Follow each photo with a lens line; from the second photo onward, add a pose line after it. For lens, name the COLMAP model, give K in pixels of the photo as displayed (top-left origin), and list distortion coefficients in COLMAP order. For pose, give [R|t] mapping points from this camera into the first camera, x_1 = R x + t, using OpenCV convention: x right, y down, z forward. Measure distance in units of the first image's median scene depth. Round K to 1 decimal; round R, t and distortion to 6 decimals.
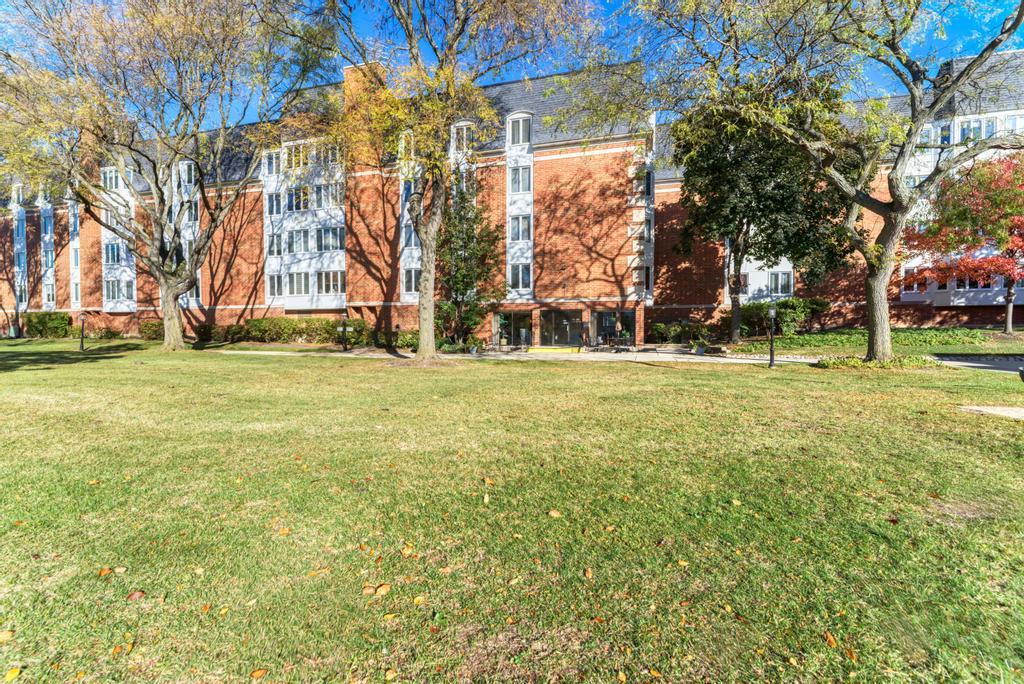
lens RADIAL K [[464.1, 0, 514.0], [0, 464.1, 341.9], [0, 0, 1]] dist [-0.000095, -0.000001]
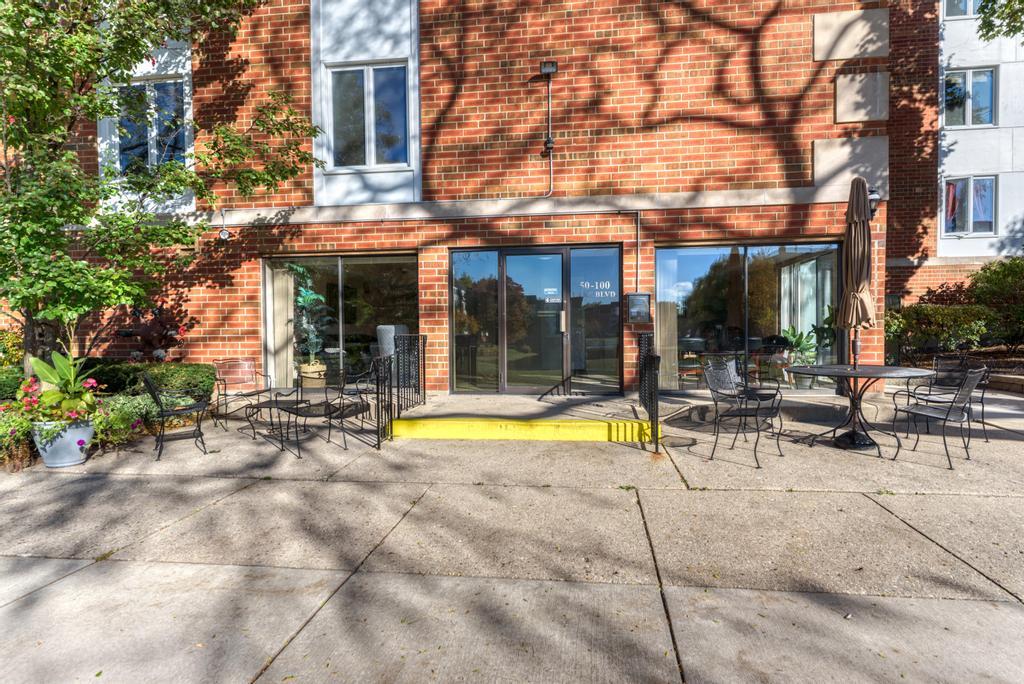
lens RADIAL K [[584.2, 0, 516.7], [0, 584.2, 341.5], [0, 0, 1]] dist [0.008612, 0.000620]
pose [[0.986594, -0.011680, 0.162773, 0.039470], [0.012571, 0.999911, -0.004449, -0.017408], [-0.162707, 0.006435, 0.986654, 0.693962]]
